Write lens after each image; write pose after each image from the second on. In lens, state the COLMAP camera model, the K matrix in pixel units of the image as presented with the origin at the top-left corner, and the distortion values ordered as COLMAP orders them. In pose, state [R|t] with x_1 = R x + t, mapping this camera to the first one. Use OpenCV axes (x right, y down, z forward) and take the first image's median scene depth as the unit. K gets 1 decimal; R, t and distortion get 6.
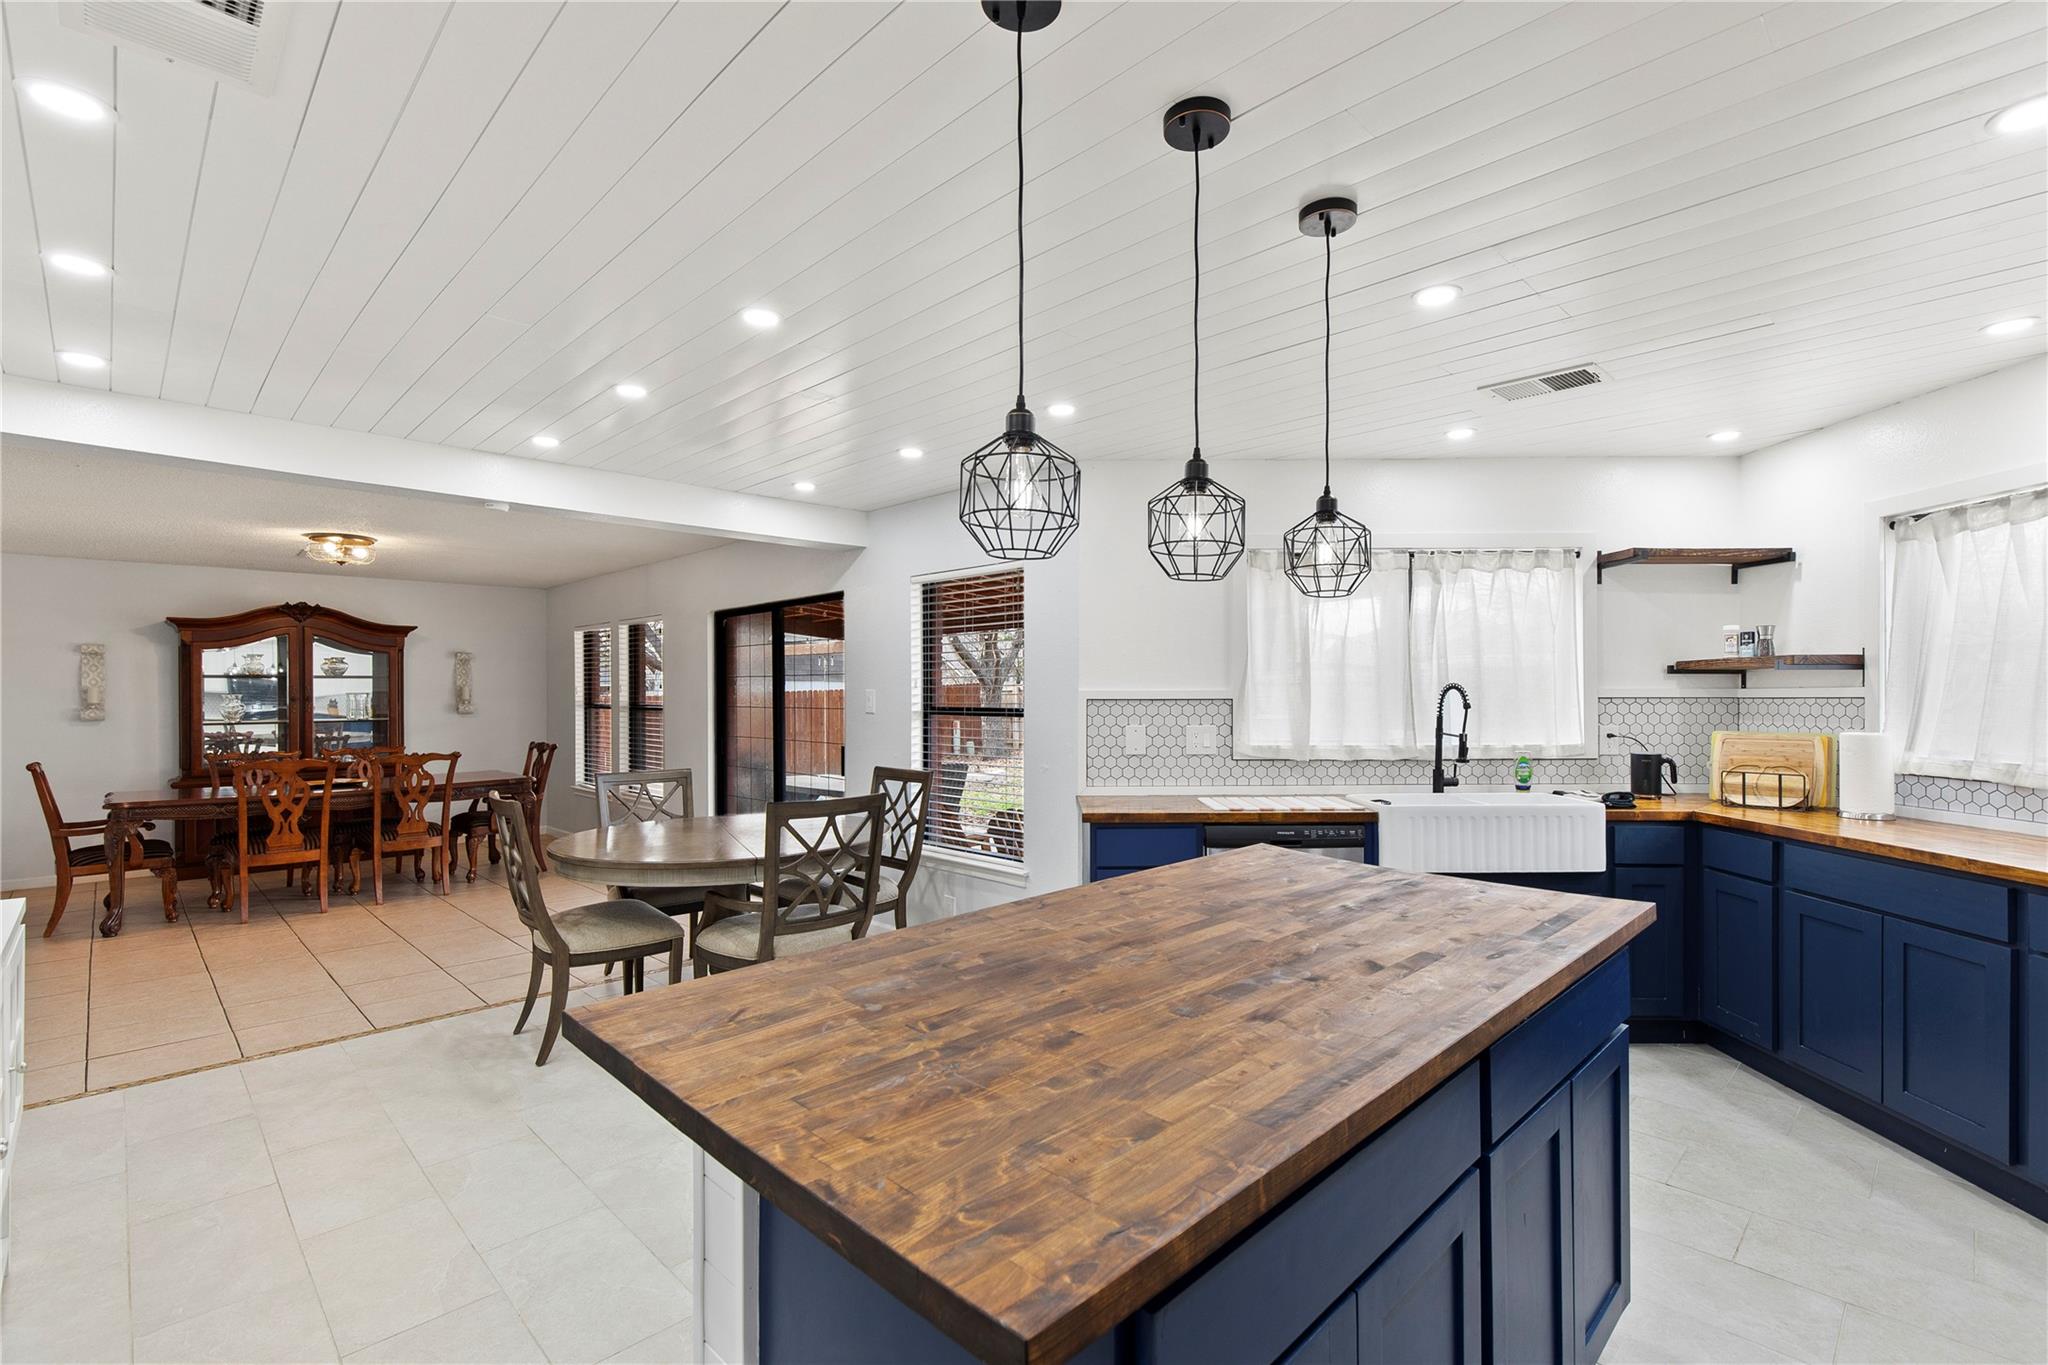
lens RADIAL K [[928.6, 0, 1034.4], [0, 928.6, 697.7], [0, 0, 1]] dist [0.005858, 0.000132]
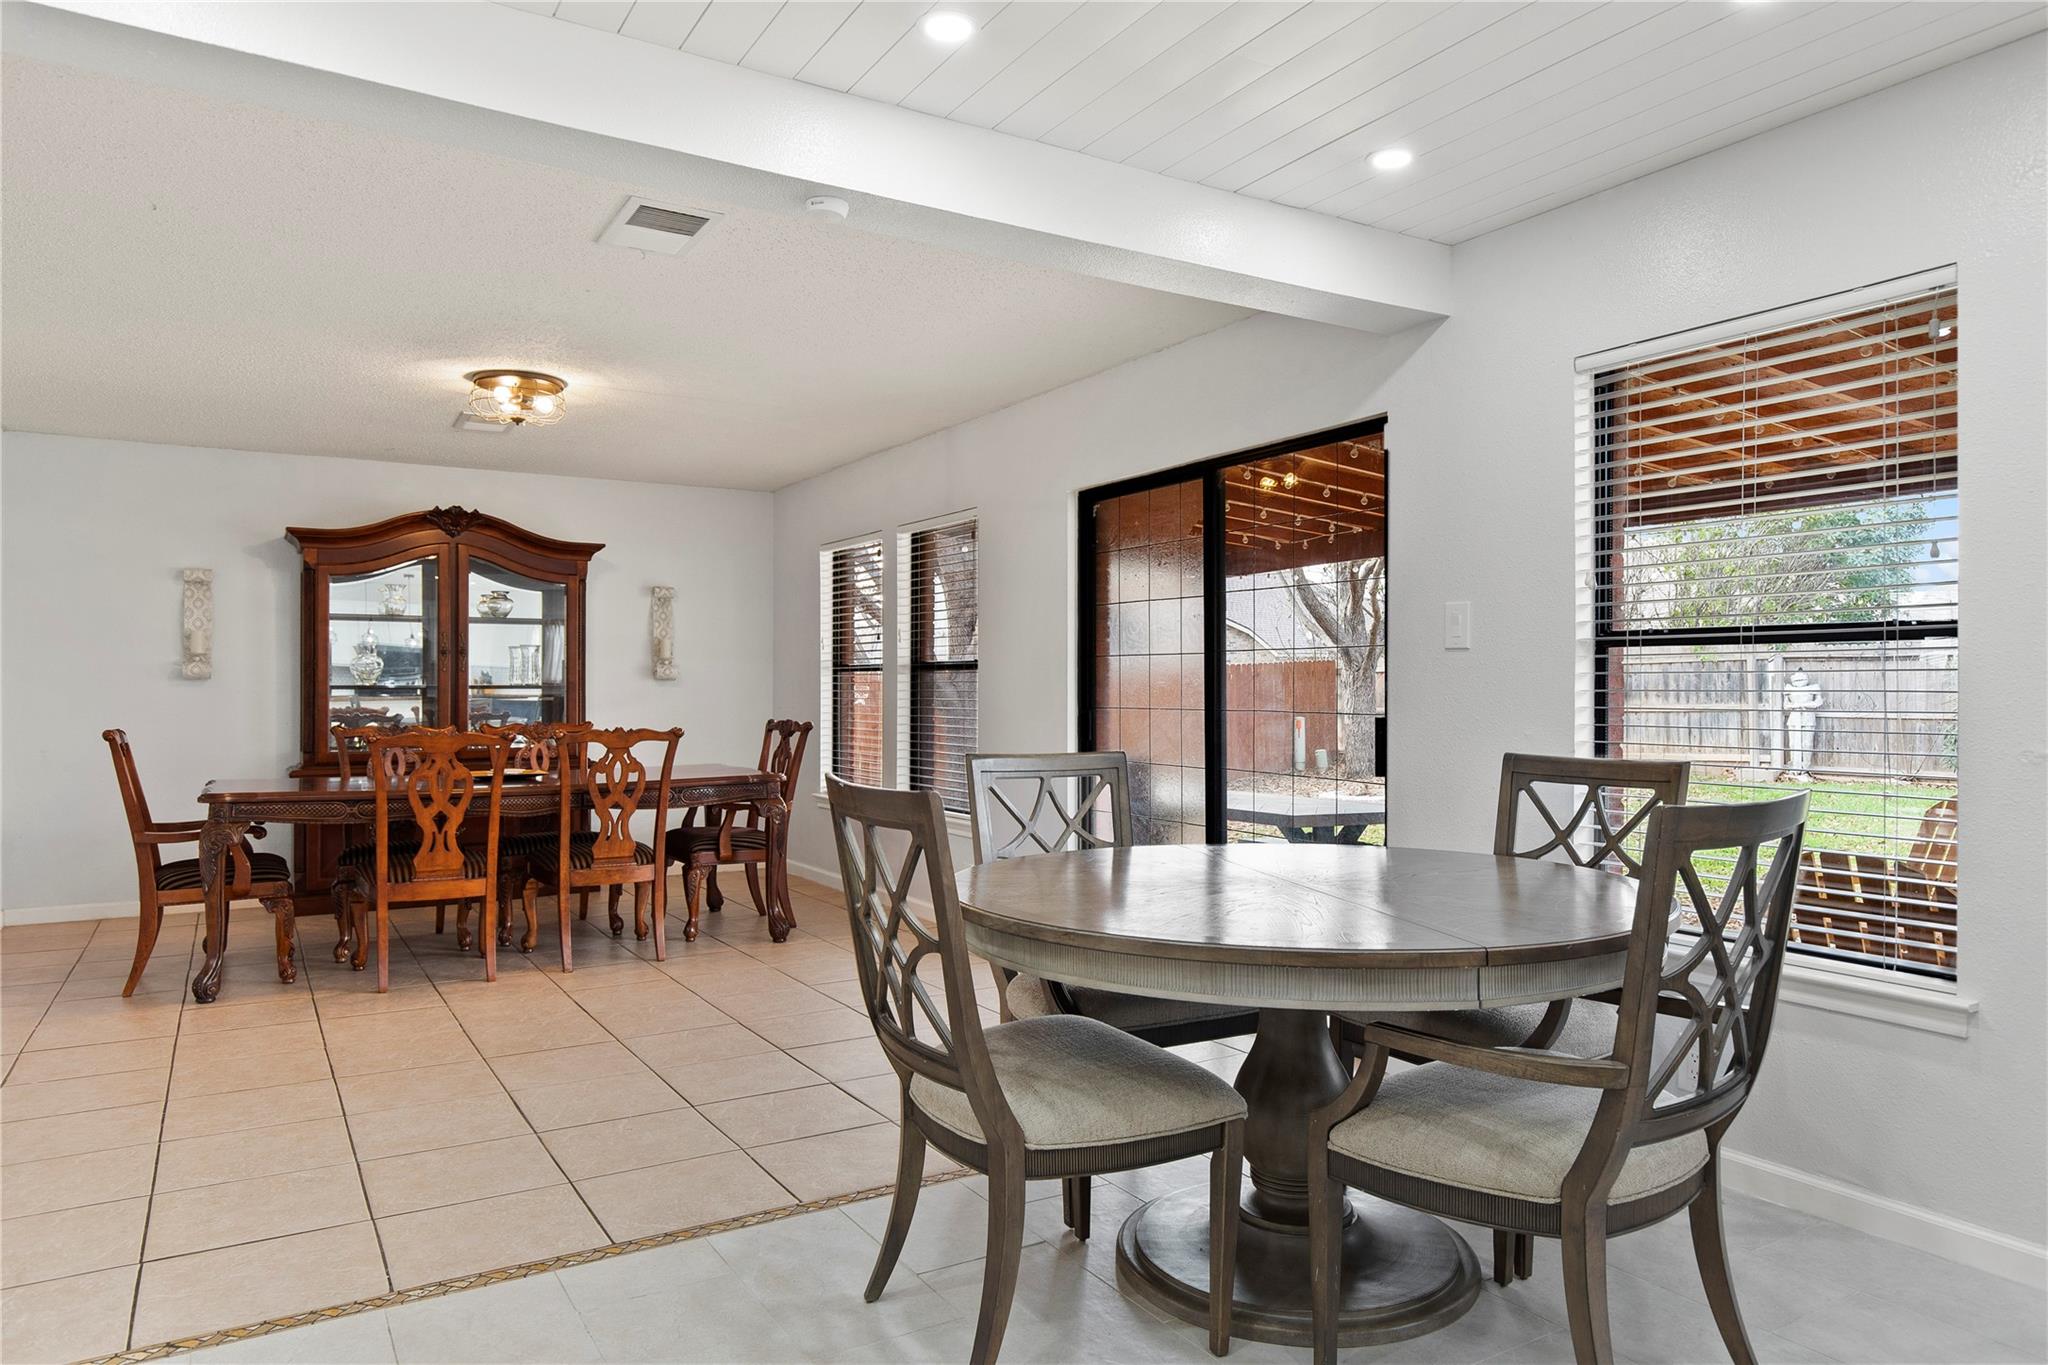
lens RADIAL K [[1336.0, 0, 1023.5], [0, 1336.0, 685.5], [0, 0, 1]] dist [0.022484, -0.006264]
pose [[0.968489, 0.004353, -0.249019, -0.189371], [-0.005390, 0.999979, -0.003480, 0.033864], [0.248999, 0.004713, 0.968492, 0.212626]]
